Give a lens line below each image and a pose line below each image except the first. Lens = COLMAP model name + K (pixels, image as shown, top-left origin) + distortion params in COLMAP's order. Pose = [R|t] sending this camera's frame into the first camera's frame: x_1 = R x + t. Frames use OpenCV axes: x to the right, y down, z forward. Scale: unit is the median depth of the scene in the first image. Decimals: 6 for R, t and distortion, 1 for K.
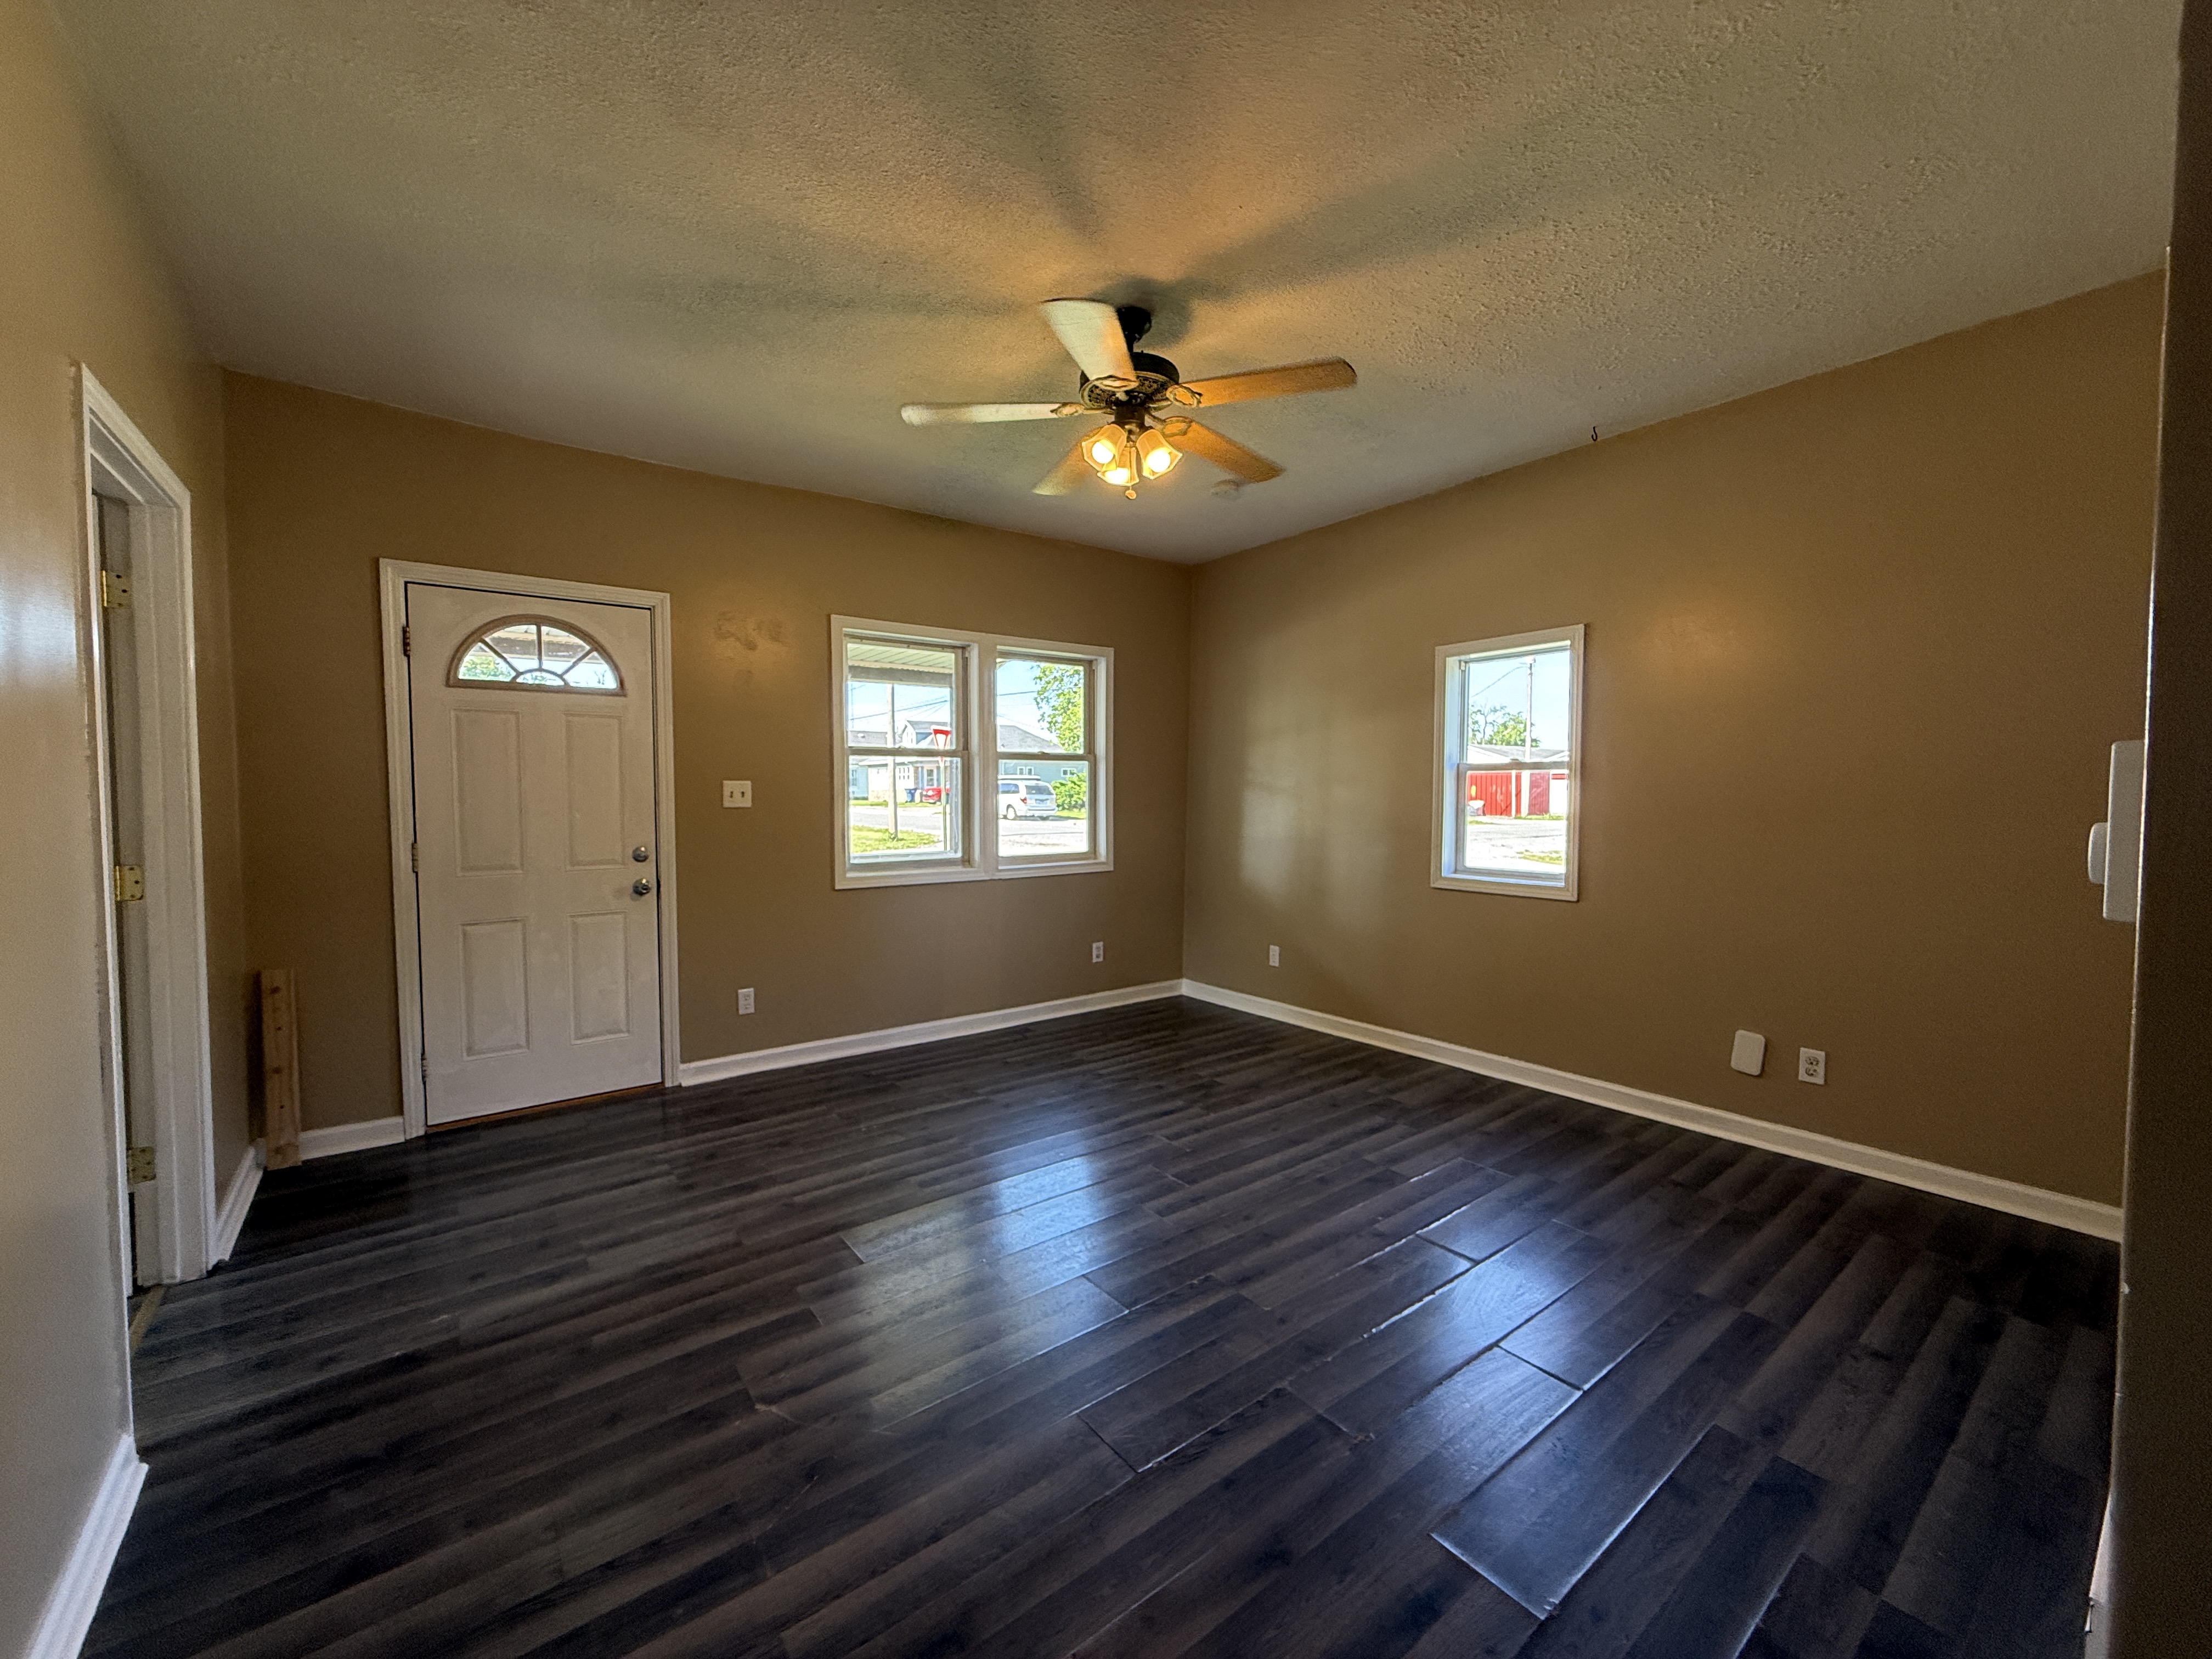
lens RADIAL K [[878.3, 0, 1101.3], [0, 878.3, 825.0], [0, 0, 1]] dist [0.000734, 0.000440]
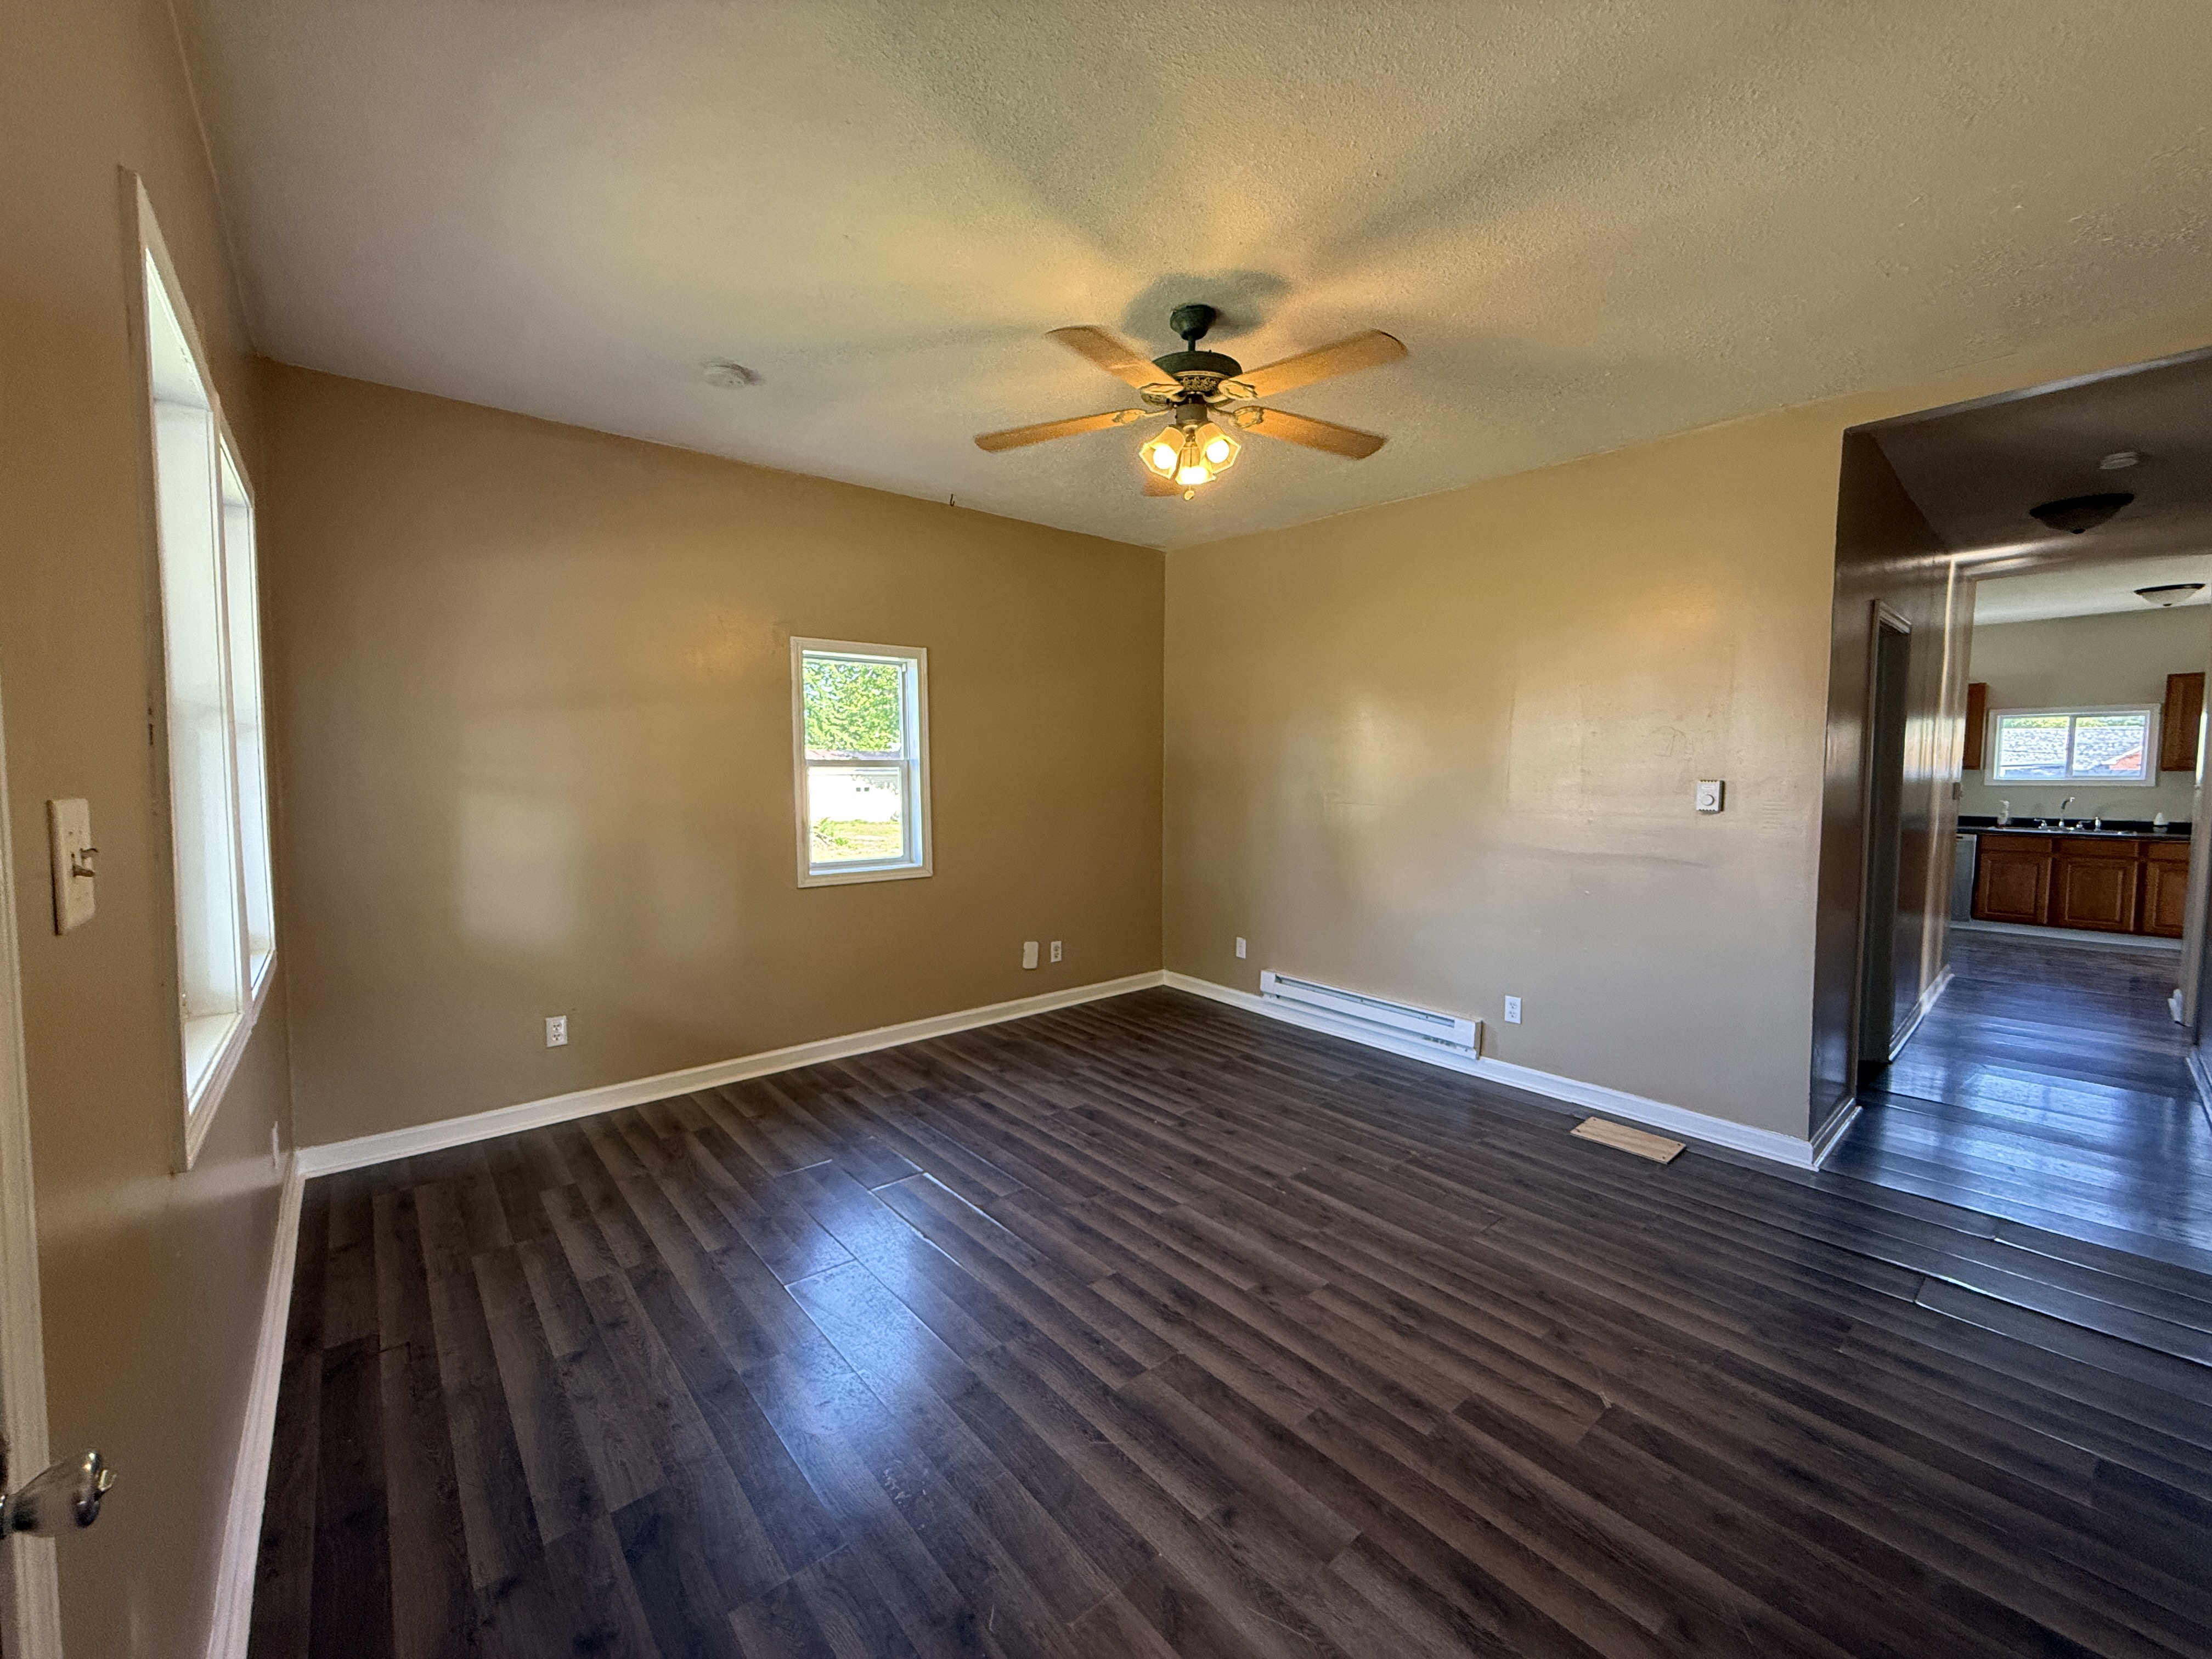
lens RADIAL K [[878.3, 0, 1111.0], [0, 878.3, 819.8], [0, 0, 1]] dist [0.000734, 0.000440]
pose [[-0.060620, -0.051806, 0.996816, -0.800882], [0.040455, 0.997704, 0.054313, -0.054988], [-0.997341, 0.043619, -0.058385, 0.963410]]
